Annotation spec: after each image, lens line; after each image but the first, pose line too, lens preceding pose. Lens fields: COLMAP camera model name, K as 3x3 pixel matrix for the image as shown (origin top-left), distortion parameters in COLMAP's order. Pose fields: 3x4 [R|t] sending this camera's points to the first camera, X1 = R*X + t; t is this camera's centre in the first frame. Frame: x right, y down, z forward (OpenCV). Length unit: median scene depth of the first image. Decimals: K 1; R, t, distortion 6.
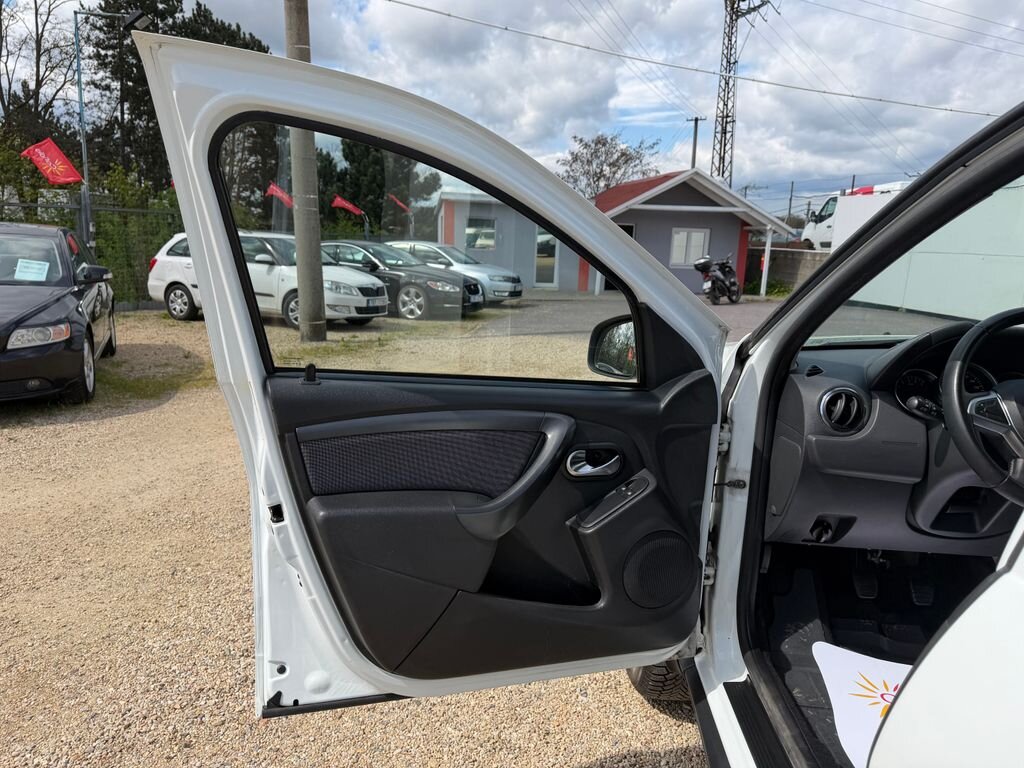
lens RADIAL K [[723.3, 0, 509.6], [0, 723.3, 388.4], [0, 0, 1]] dist [0.043710, -0.037462]
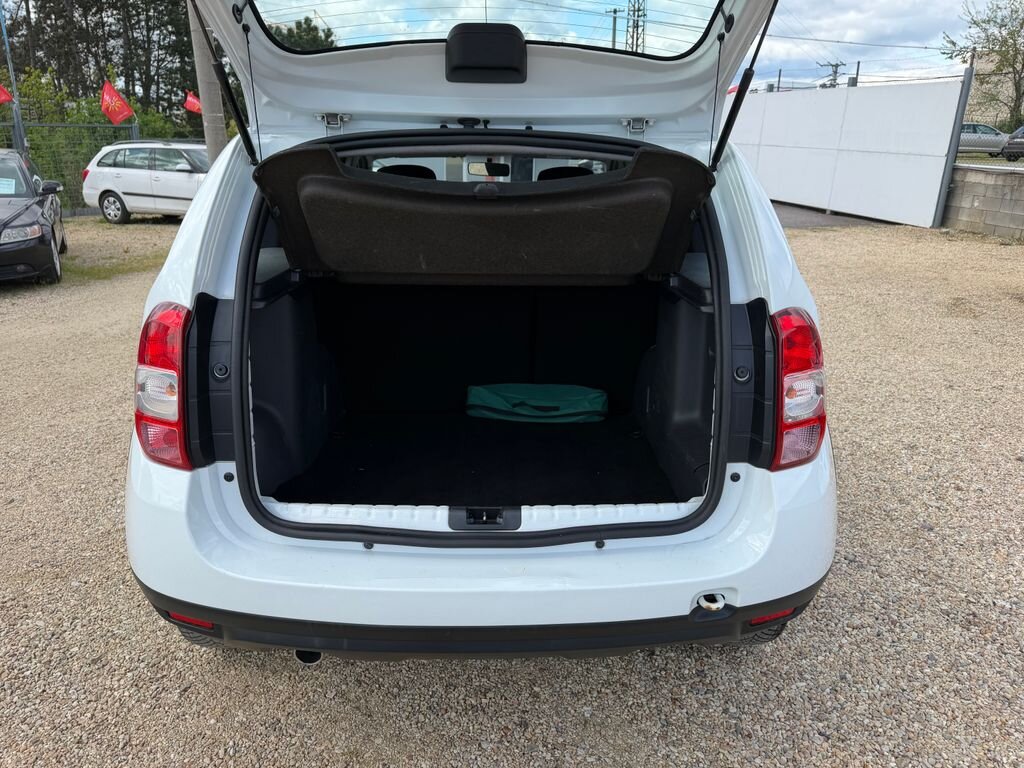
lens RADIAL K [[729.6, 0, 510.1], [0, 729.6, 391.7], [0, 0, 1]] dist [0.003378, -0.002857]
pose [[0.997214, -0.041373, 0.062071, 0.060078], [0.032371, 0.989680, 0.139593, 0.019122], [-0.067206, -0.137194, 0.988262, -0.149824]]
